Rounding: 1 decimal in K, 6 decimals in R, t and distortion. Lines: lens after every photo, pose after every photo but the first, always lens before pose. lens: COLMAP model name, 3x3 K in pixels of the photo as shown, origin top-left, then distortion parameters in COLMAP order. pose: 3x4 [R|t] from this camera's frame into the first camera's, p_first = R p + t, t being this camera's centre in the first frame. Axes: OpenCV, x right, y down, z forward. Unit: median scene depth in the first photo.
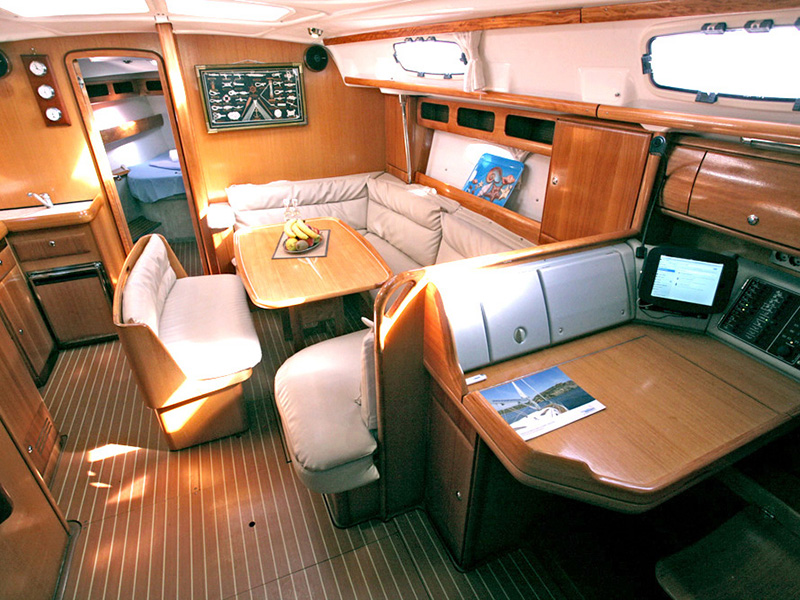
lens RADIAL K [[436.4, 0, 400.0], [0, 436.4, 300.0], [0, 0, 1]] dist [-0.043407, 0.040199]
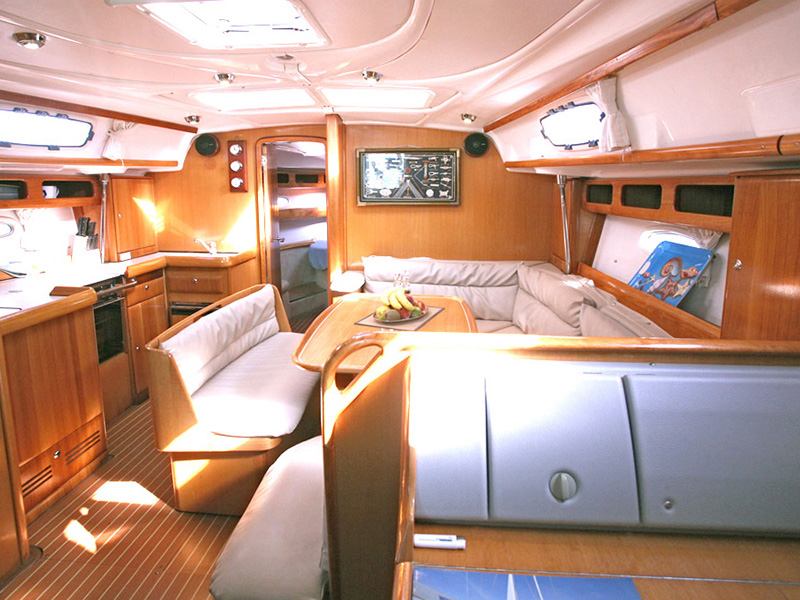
lens RADIAL K [[444.0, 0, 403.3], [0, 444.0, 241.3], [0, 0, 1]] dist [-0.004506, -0.000445]
pose [[0.883168, 0.055431, -0.465771, 0.159873], [-0.219156, 0.926707, -0.305263, 0.004601], [0.414712, 0.371675, 0.830585, 0.159007]]
